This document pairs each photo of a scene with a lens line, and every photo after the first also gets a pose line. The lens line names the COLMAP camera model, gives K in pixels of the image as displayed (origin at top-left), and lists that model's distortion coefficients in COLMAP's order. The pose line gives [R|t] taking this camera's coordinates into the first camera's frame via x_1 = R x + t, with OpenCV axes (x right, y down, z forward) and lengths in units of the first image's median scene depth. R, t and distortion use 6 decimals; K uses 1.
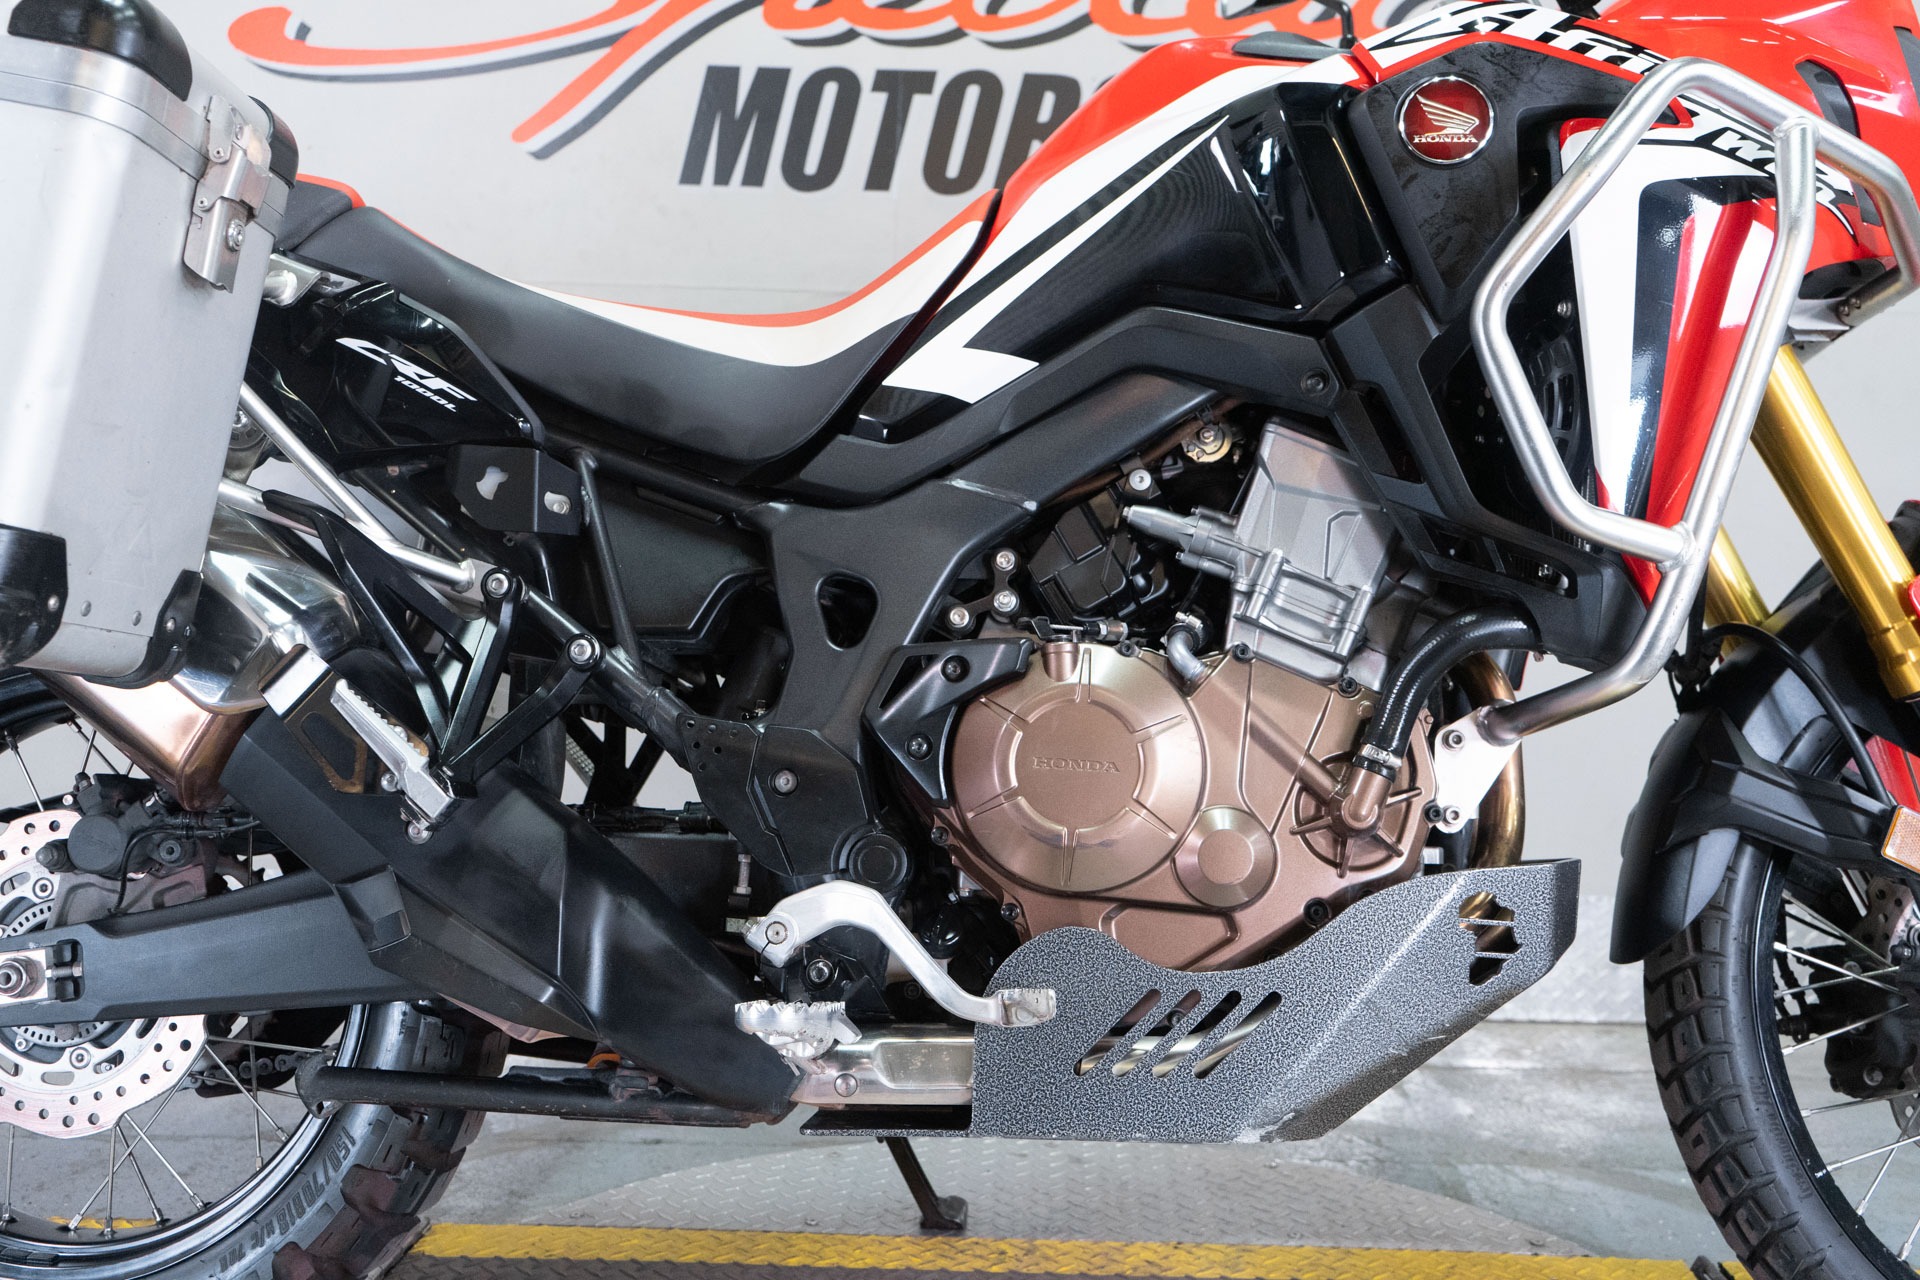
lens RADIAL K [[1781.2, 0, 969.0], [0, 1781.2, 639.6], [0, 0, 1]] dist [0.004816, 0.000000]
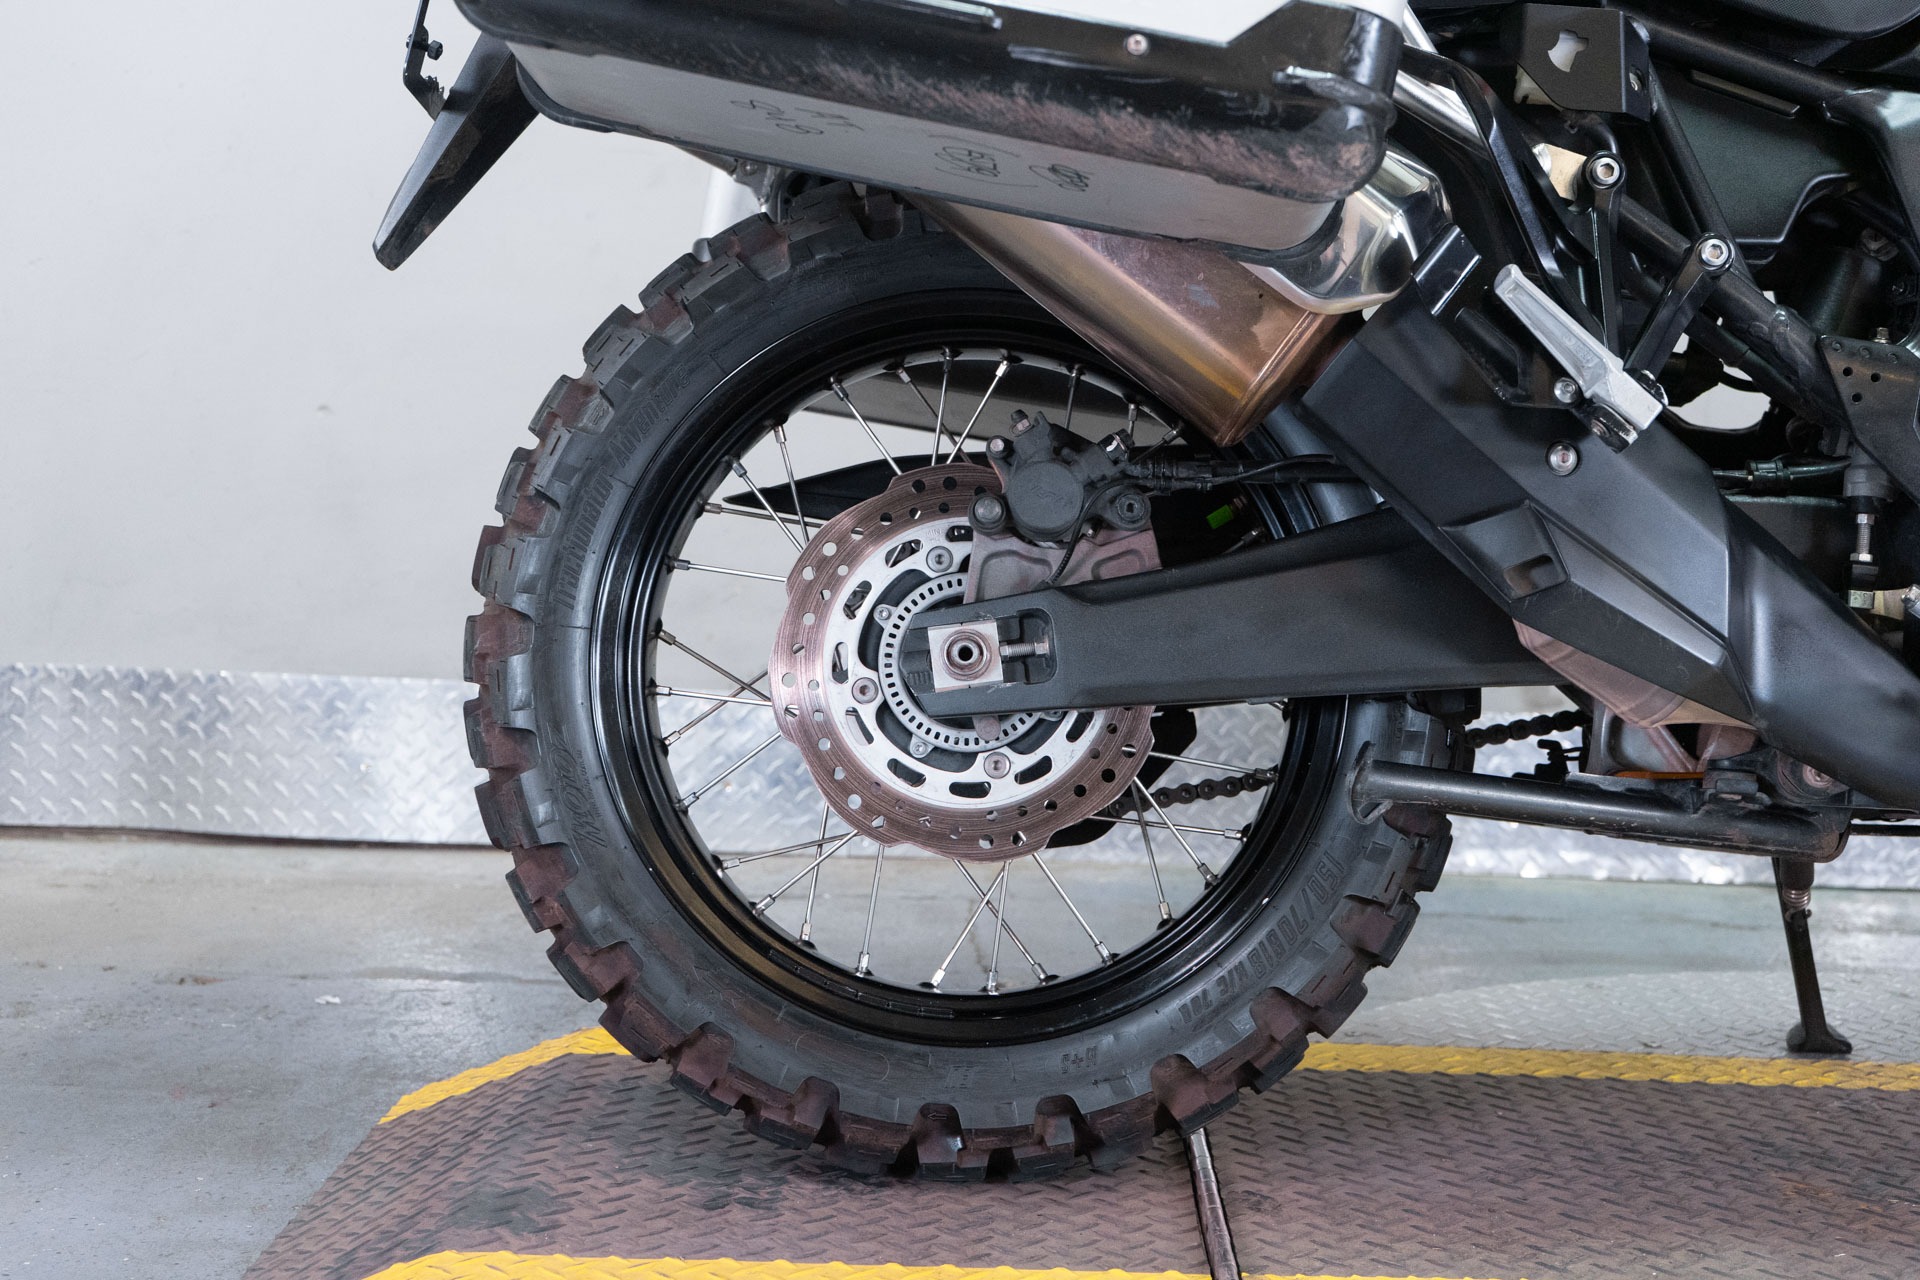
lens RADIAL K [[2452.1, 0, 967.8], [0, 2452.1, 622.0], [0, 0, 1]] dist [0.025929, 0.000000]
pose [[0.999613, 0.014262, 0.023877, -0.556188], [-0.015151, 0.999183, 0.037479, 0.131652], [-0.023323, -0.037826, 0.999012, -0.118109]]
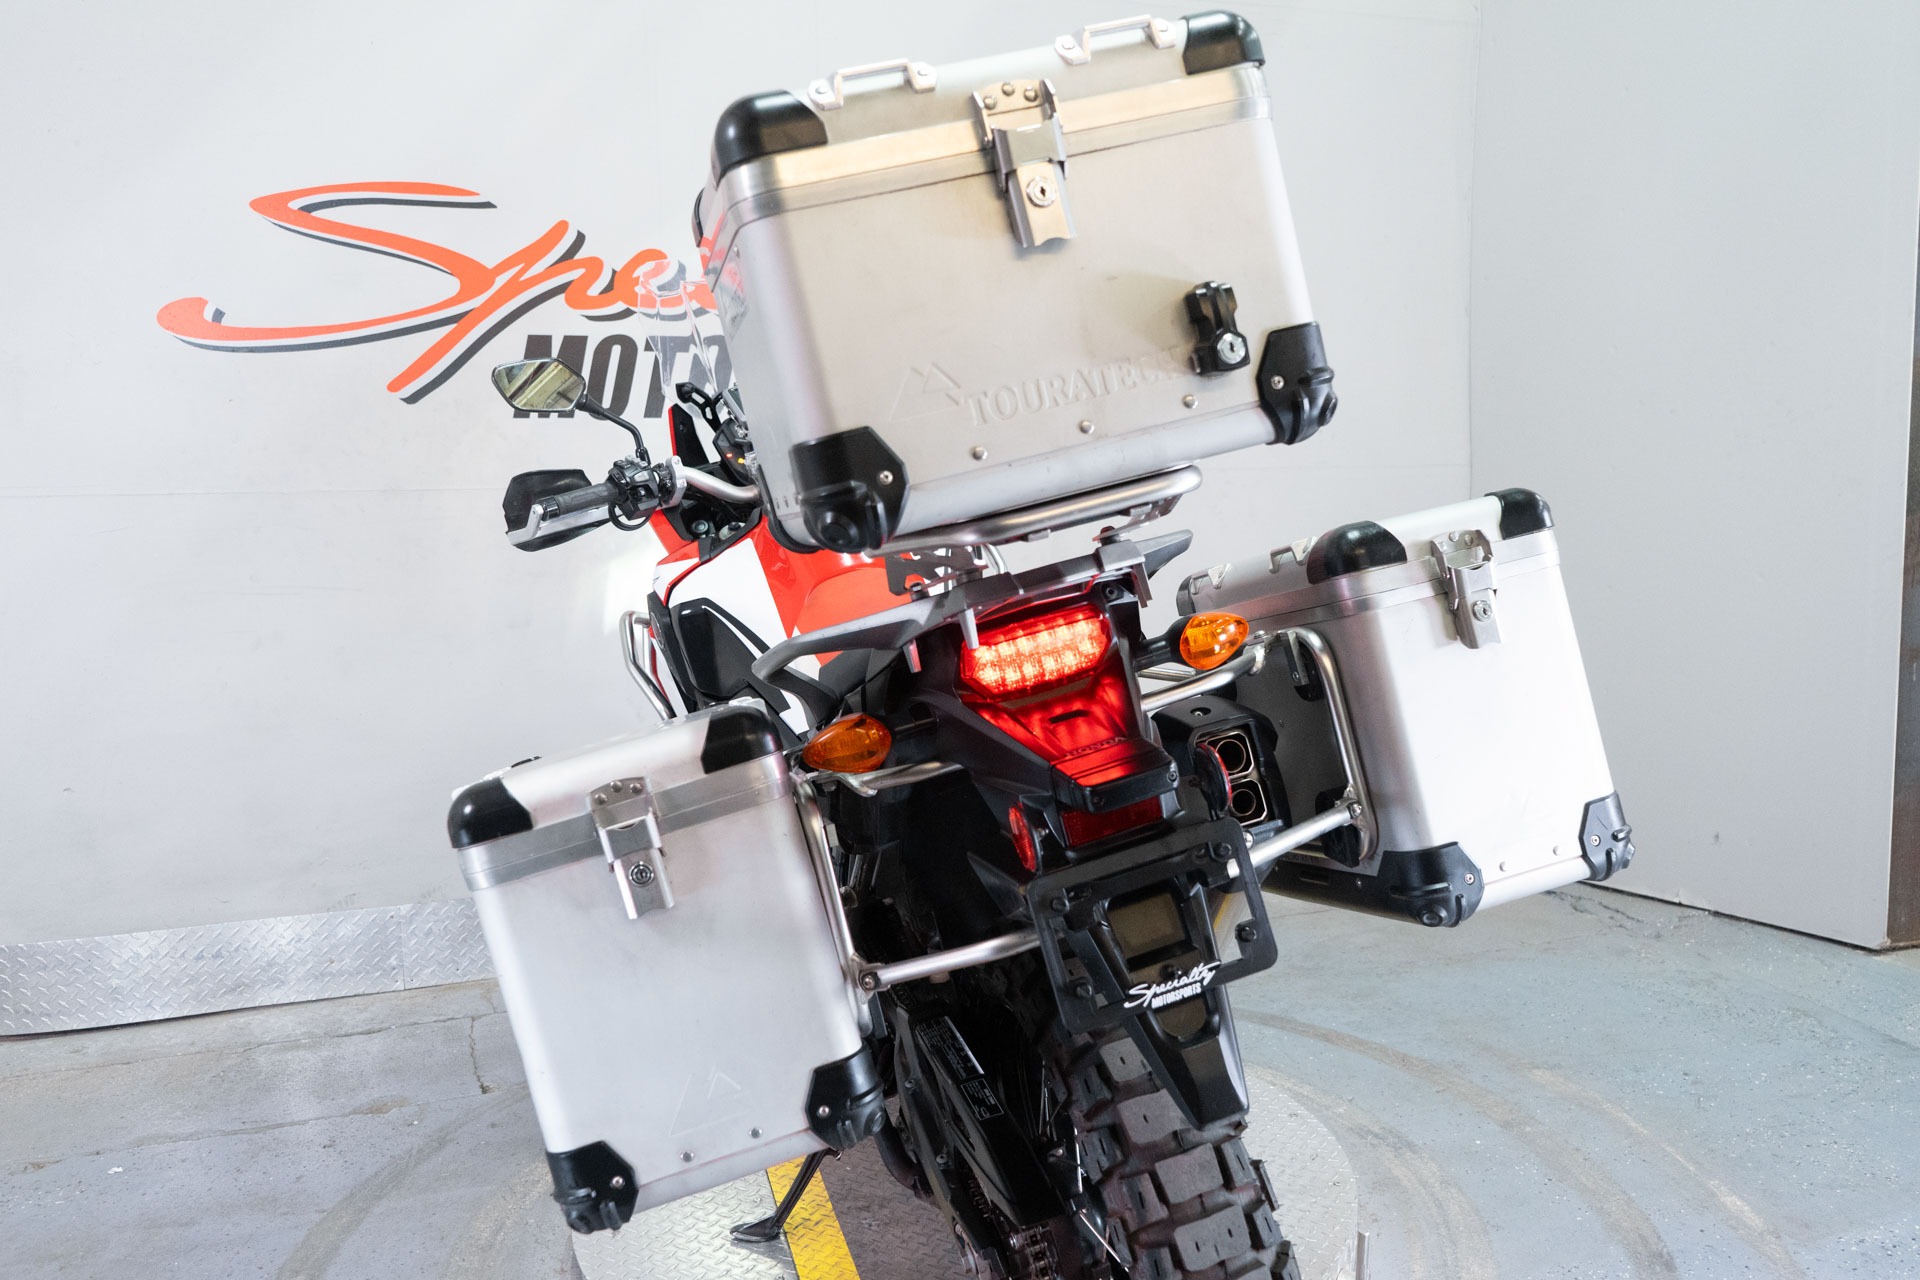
lens RADIAL K [[1526.5, 0, 957.2], [0, 1526.5, 638.4], [0, 0, 1]] dist [-0.009621, 0.015295]
pose [[0.949169, -0.081433, 0.304049, -0.454429], [0.061532, 0.995322, 0.074488, -0.315037], [-0.308693, -0.051993, 0.949740, -0.635531]]
